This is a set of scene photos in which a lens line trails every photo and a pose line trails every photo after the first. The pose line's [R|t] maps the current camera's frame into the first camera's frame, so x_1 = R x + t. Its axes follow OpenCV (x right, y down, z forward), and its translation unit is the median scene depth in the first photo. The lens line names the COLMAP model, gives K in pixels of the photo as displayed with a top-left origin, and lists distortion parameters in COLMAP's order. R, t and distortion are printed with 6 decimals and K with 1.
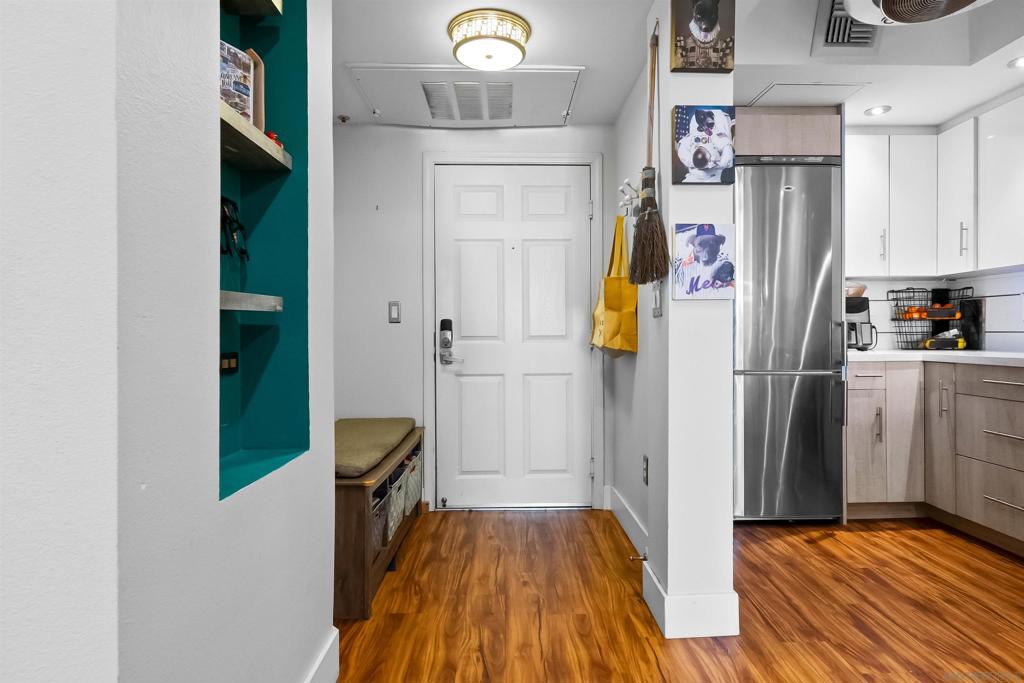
lens RADIAL K [[557.0, 0, 511.0], [0, 557.0, 334.2], [0, 0, 1]] dist [0.001209, -0.000387]
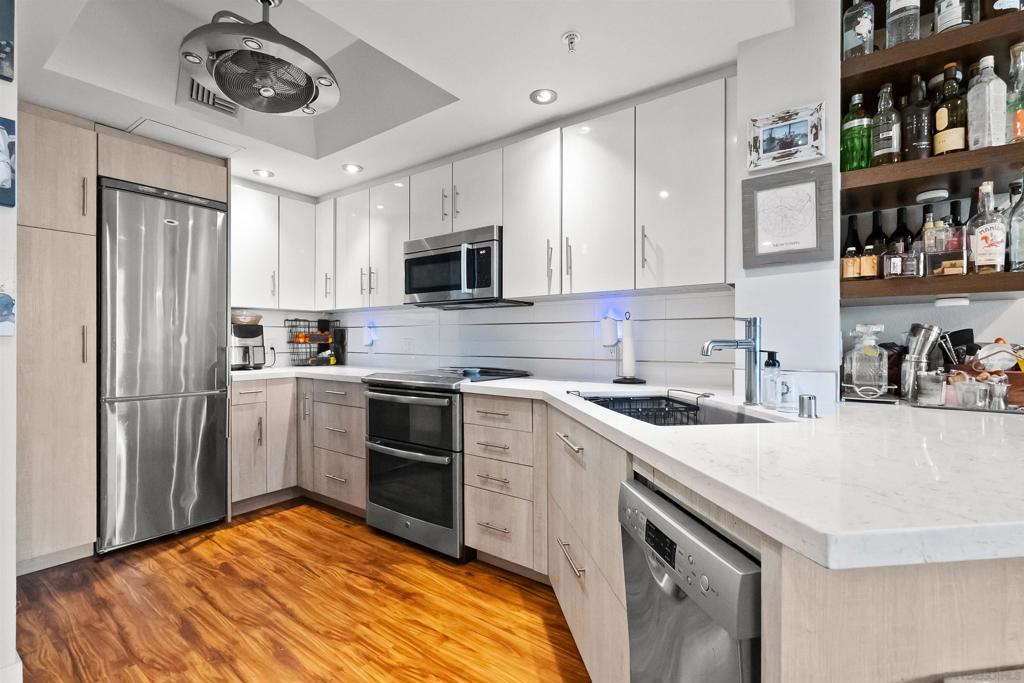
lens RADIAL K [[466.9, 0, 512.0], [0, 466.9, 341.5], [0, 0, 1]] dist [-0.001366, -0.001051]
pose [[0.606664, 0.005106, 0.794942, 0.194693], [-0.007520, 0.999971, -0.000684, -0.040148], [-0.794922, -0.005563, 0.606686, -0.059189]]
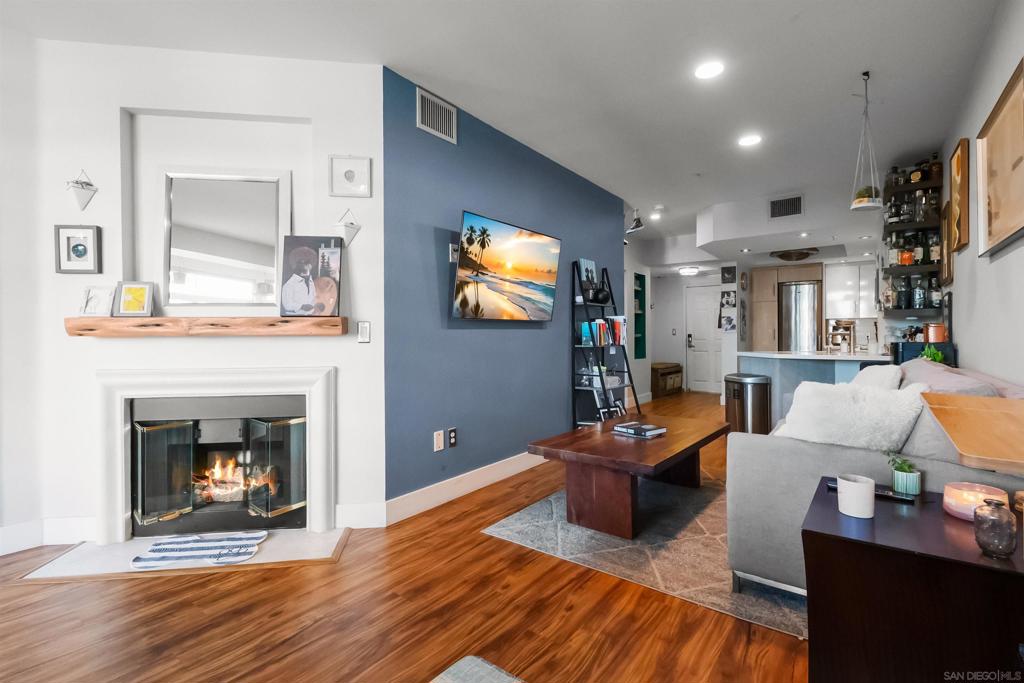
lens RADIAL K [[466.5, 0, 518.7], [0, 466.5, 336.4], [0, 0, 1]] dist [0.001616, 0.000202]
pose [[0.789616, 0.003961, -0.613588, 0.897845], [0.001565, 0.999963, 0.008469, -0.043141], [0.613599, -0.007648, 0.789581, -2.095055]]
